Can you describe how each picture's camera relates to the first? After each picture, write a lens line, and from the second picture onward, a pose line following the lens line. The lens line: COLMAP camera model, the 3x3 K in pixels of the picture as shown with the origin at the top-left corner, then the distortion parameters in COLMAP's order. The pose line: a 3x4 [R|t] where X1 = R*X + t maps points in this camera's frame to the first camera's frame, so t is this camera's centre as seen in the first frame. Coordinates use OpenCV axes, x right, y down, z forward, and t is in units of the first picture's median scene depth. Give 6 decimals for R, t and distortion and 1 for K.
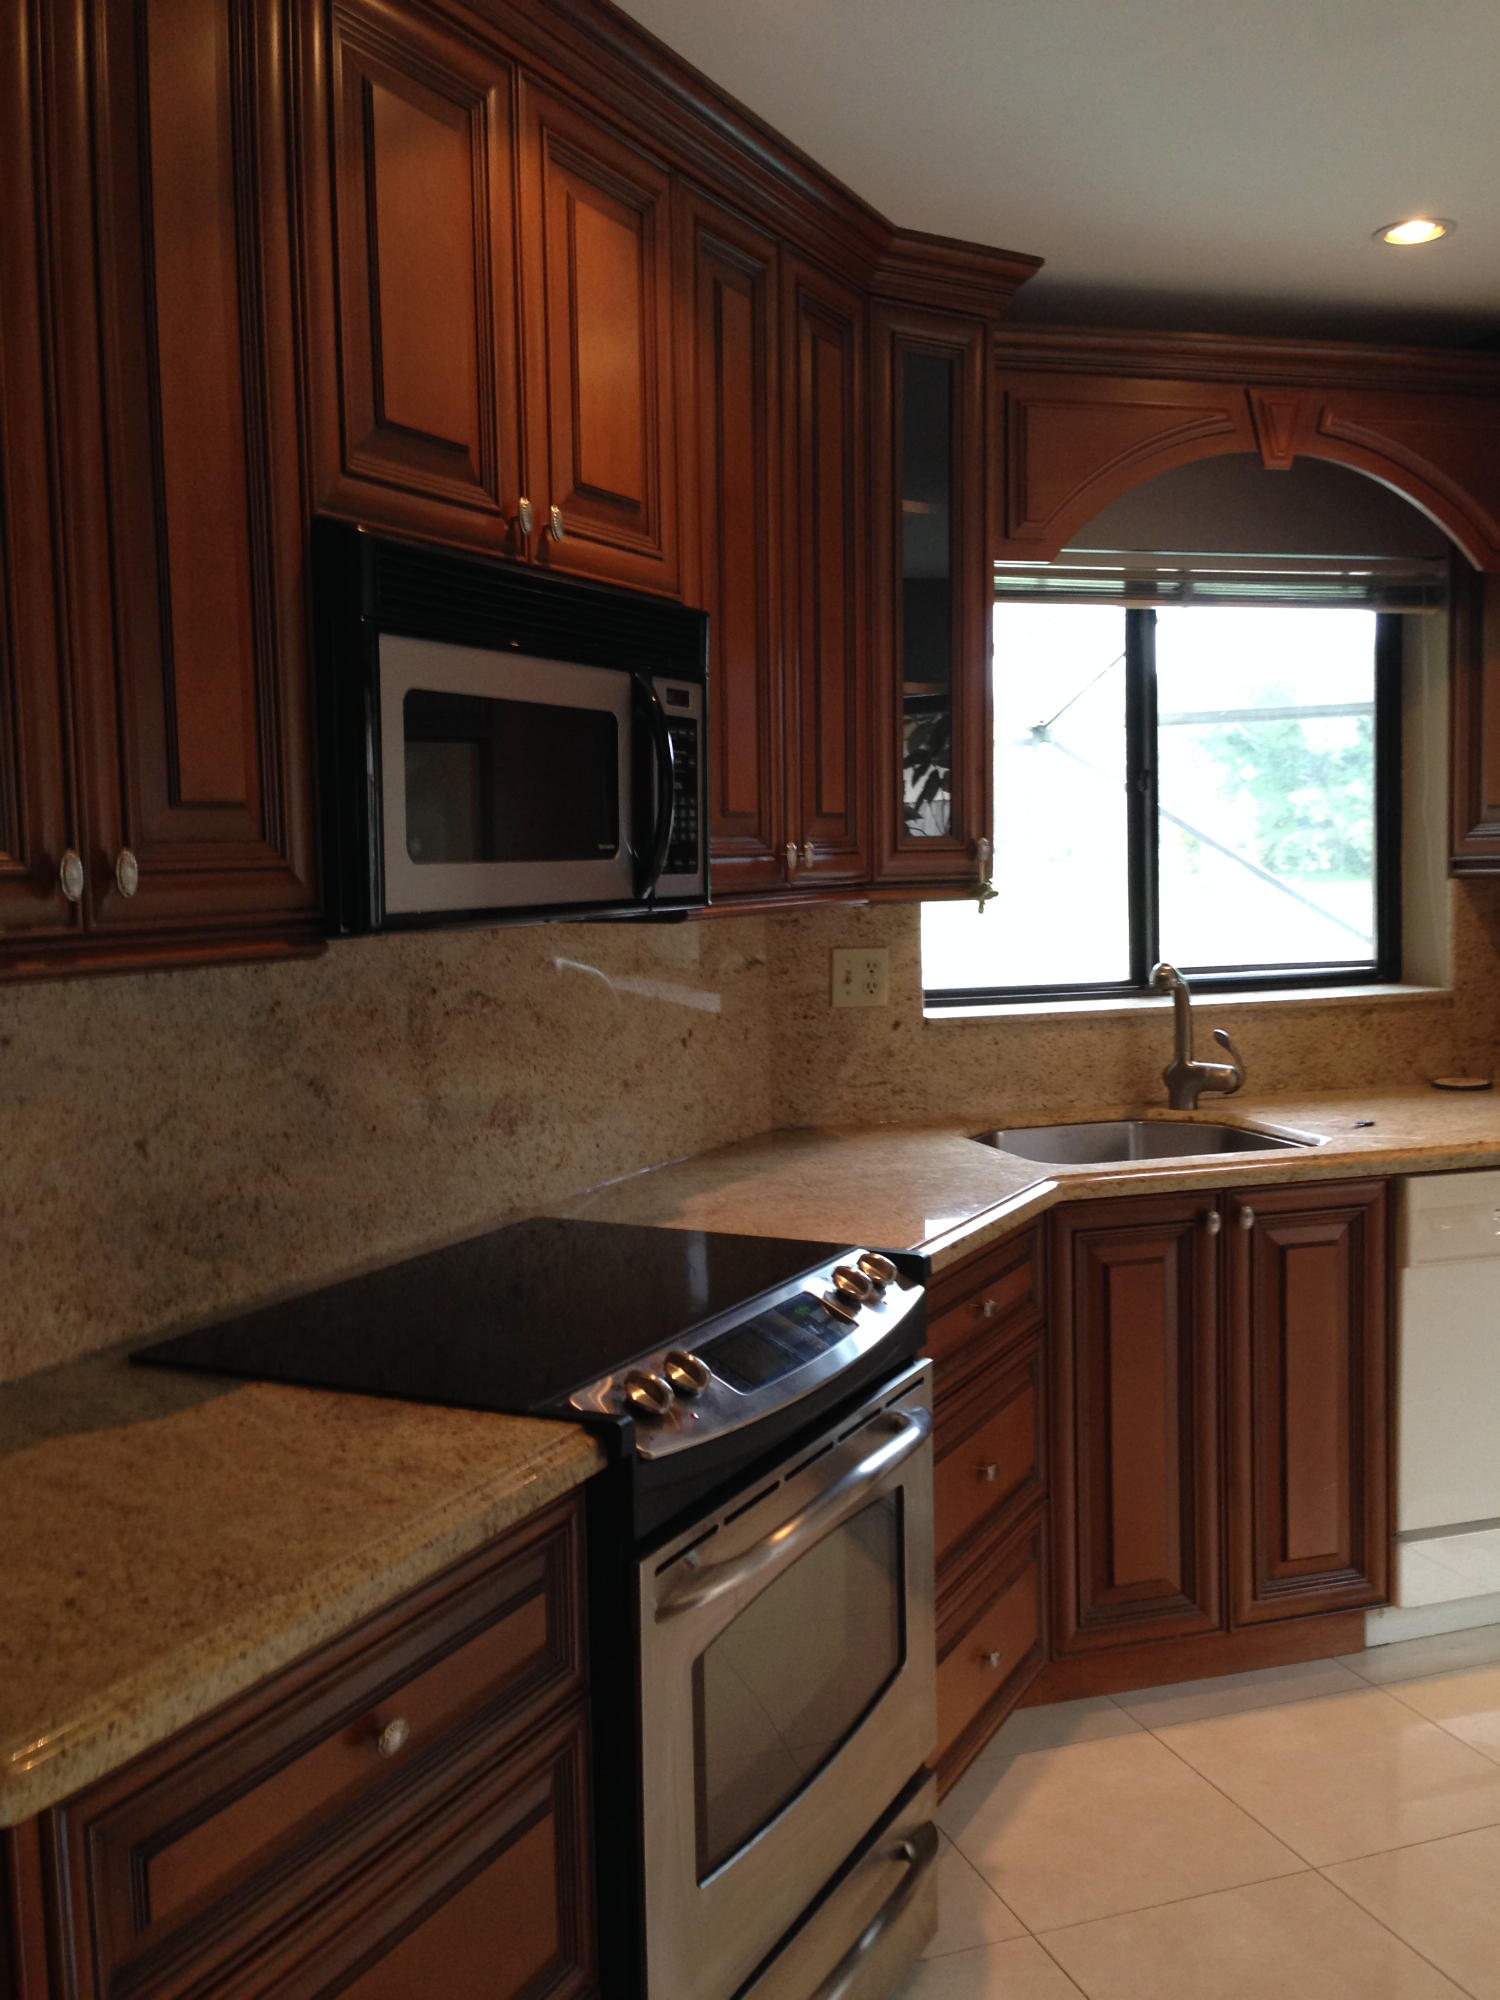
lens RADIAL K [[1880.7, 0, 747.3], [0, 1880.7, 988.3], [0, 0, 1]] dist [-0.006236, 0.000000]
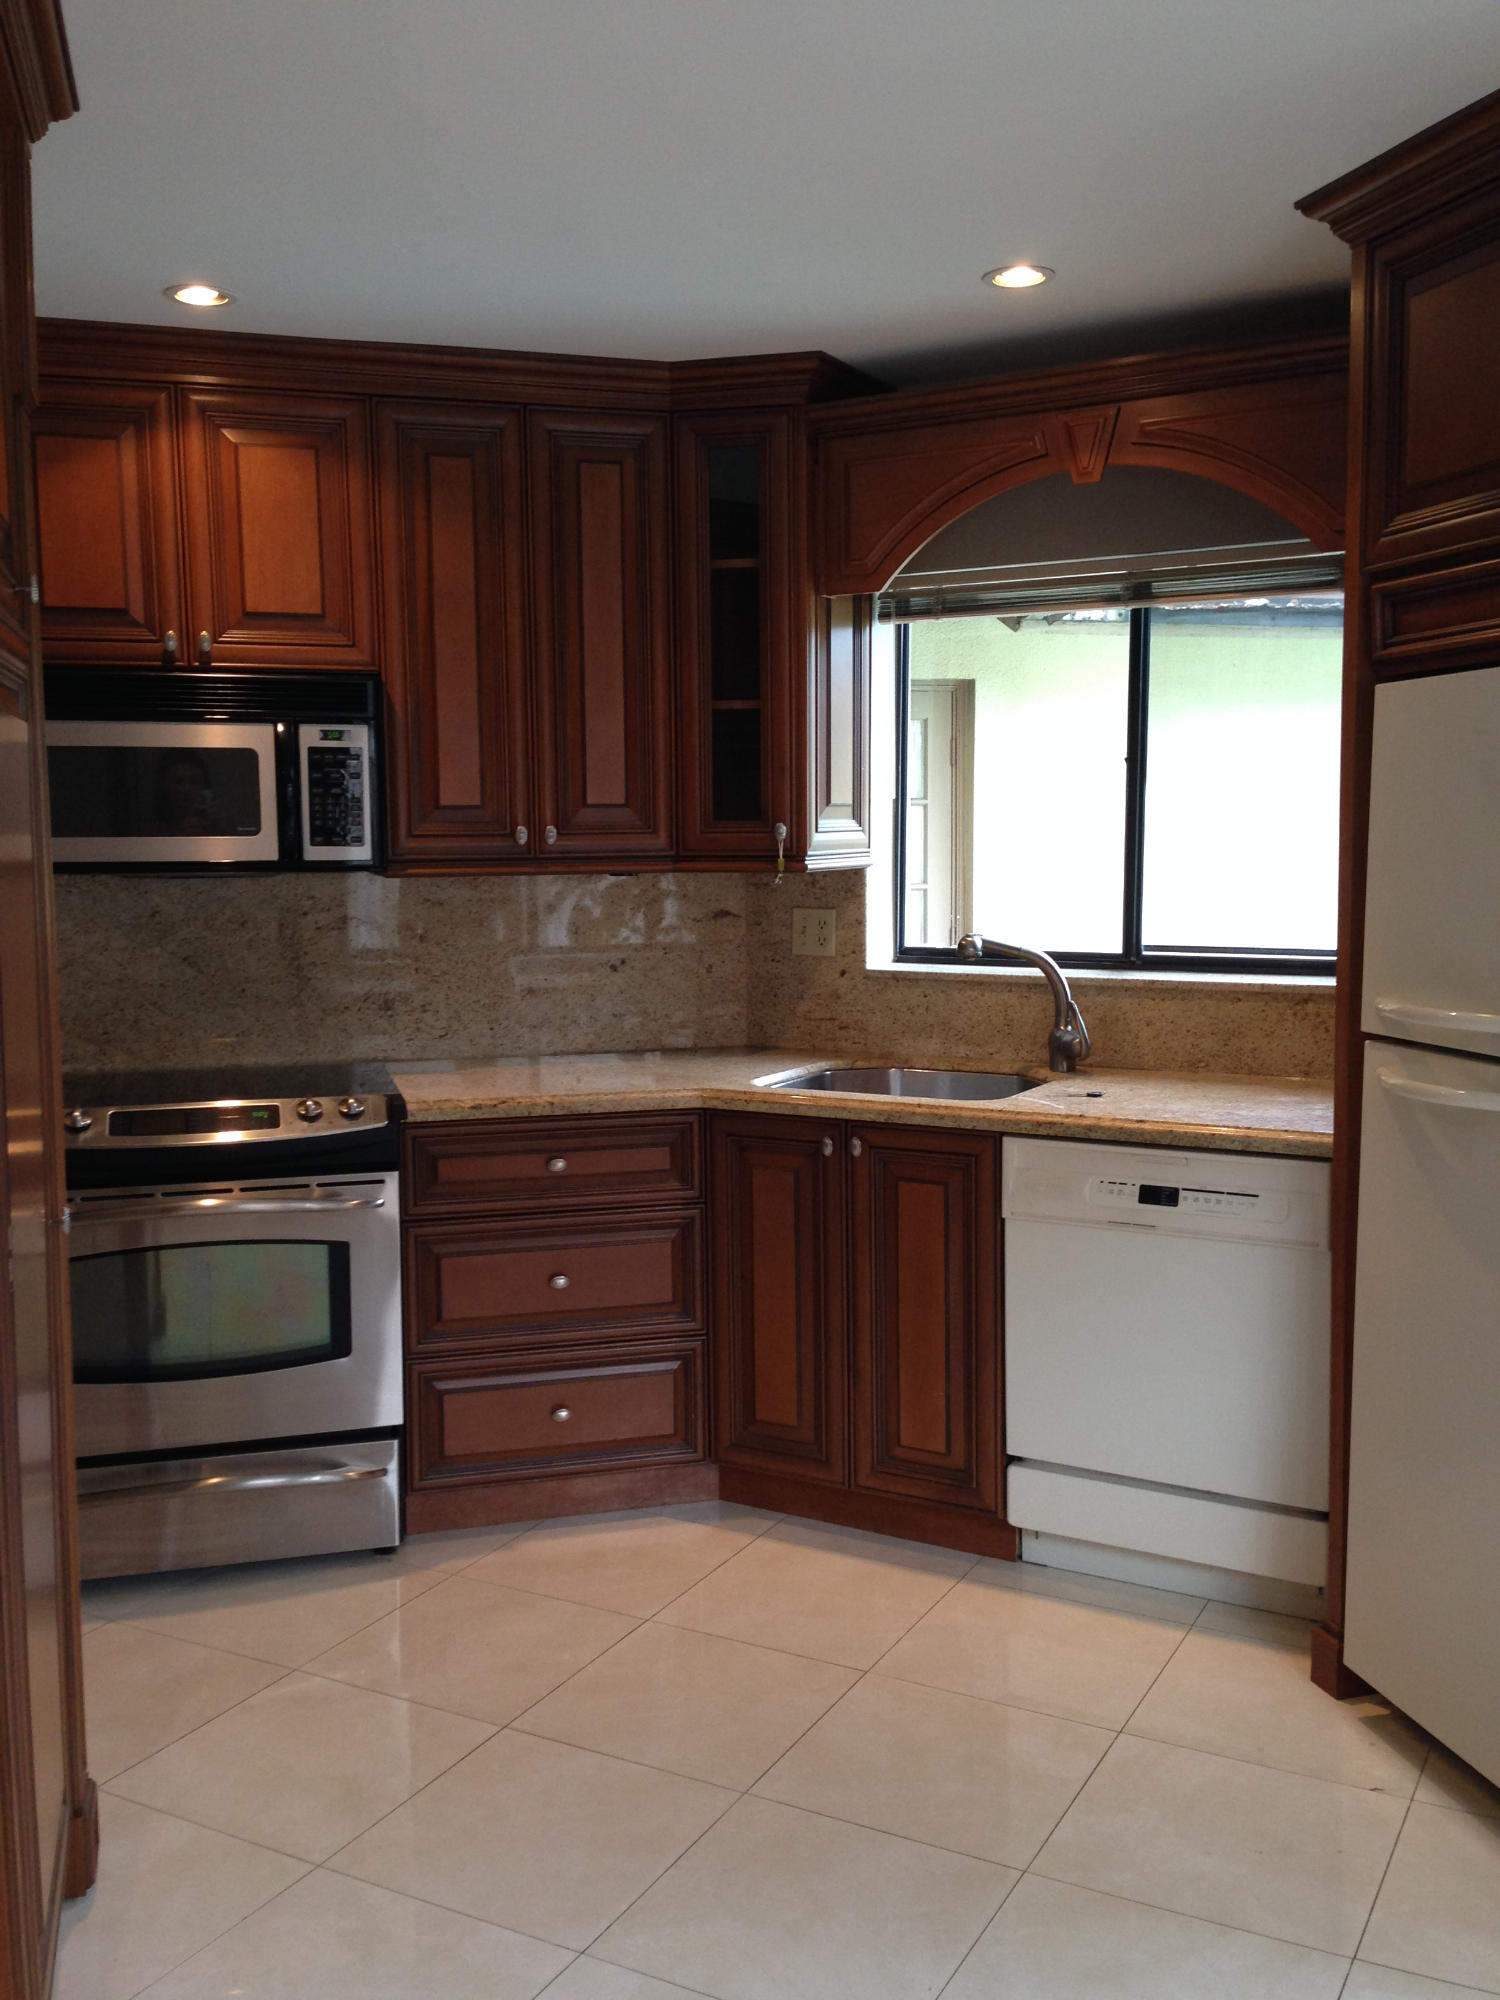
lens RADIAL K [[1880.7, 0, 751.2], [0, 1880.7, 1010.4], [0, 0, 1]] dist [-0.006236, 0.000000]
pose [[0.677086, 0.089233, -0.730474, 1.058140], [-0.061151, 0.996011, 0.064988, -0.036545], [0.733359, 0.000667, 0.679842, 0.134171]]
